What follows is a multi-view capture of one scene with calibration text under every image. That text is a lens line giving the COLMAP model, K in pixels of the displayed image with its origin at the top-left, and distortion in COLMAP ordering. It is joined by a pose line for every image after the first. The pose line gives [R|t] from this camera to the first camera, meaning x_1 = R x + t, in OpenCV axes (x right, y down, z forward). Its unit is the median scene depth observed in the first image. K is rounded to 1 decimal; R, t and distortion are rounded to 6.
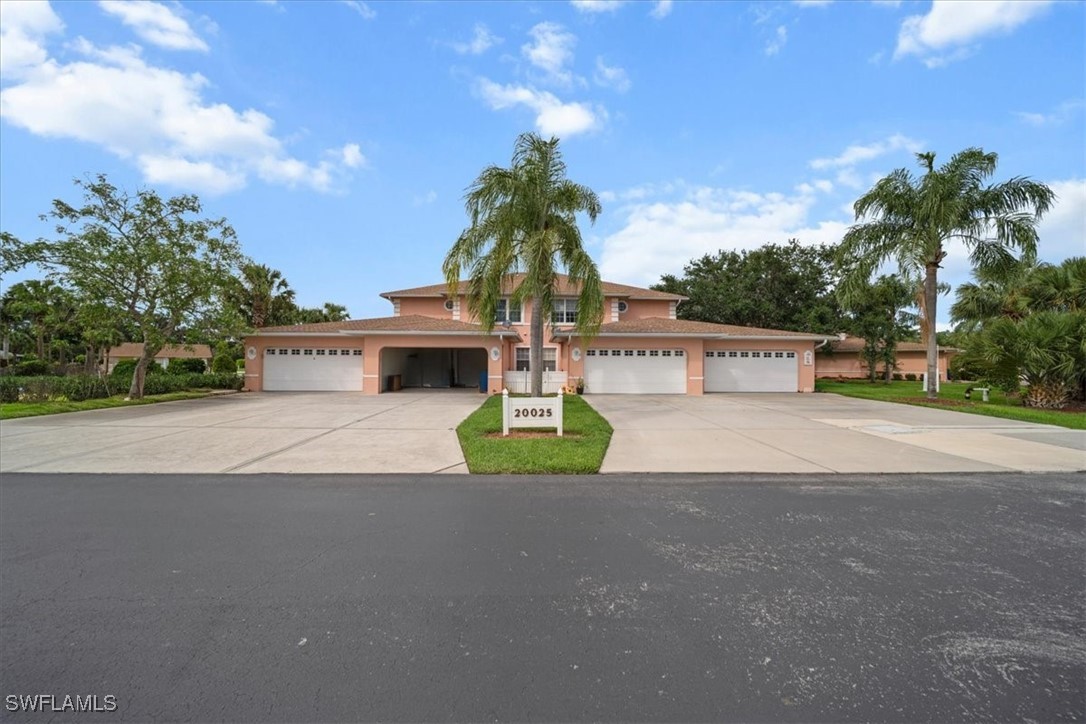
lens RADIAL K [[378.0, 0, 547.7], [0, 378.0, 356.8], [0, 0, 1]] dist [0.000806, 0.000083]
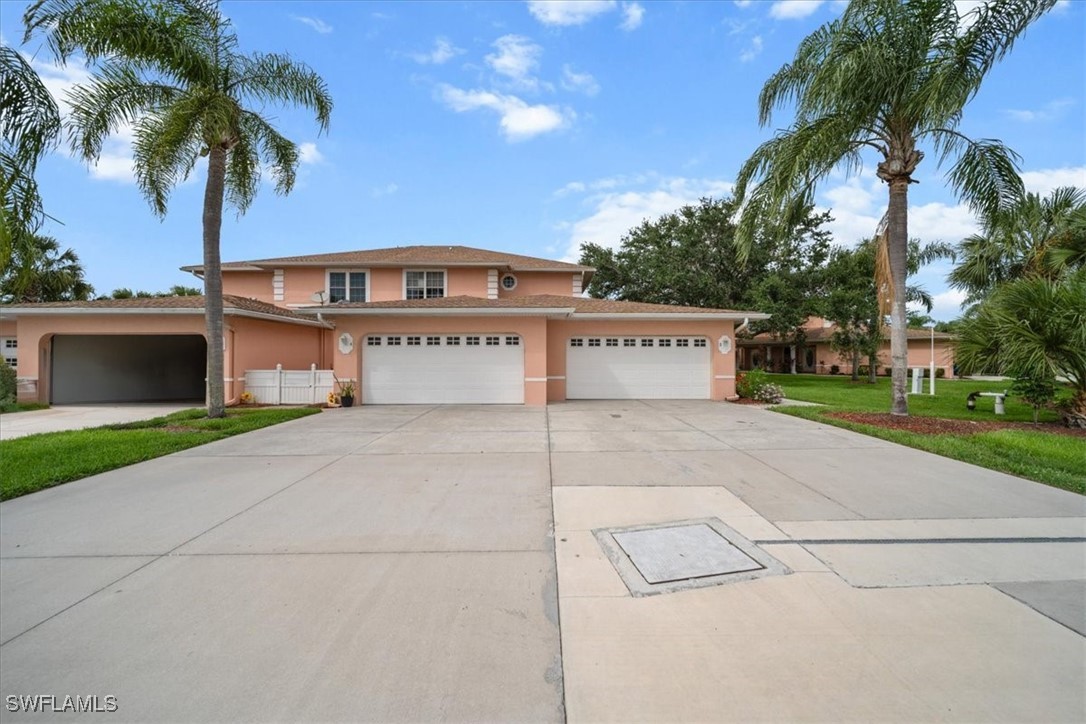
lens RADIAL K [[387.0, 0, 542.2], [0, 387.0, 349.7], [0, 0, 1]] dist [-0.000247, 0.000067]
pose [[0.999860, -0.006958, -0.015187, 0.382208], [0.006896, 0.999968, -0.004128, 0.008520], [0.015215, 0.004023, 0.999876, 0.323916]]
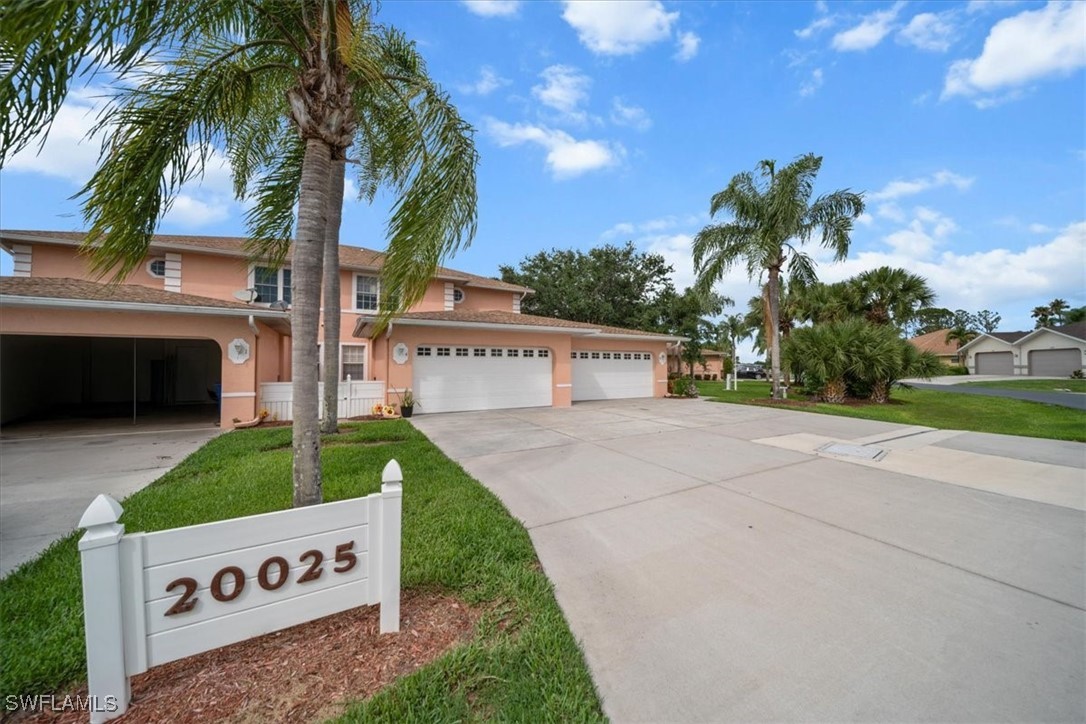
lens RADIAL K [[378.0, 0, 547.7], [0, 378.0, 356.8], [0, 0, 1]] dist [0.000806, 0.000083]
pose [[0.888112, 0.005341, 0.459597, 0.003046], [-0.001347, 0.999958, -0.009018, 0.004148], [-0.459626, 0.007389, 0.888082, 0.295944]]
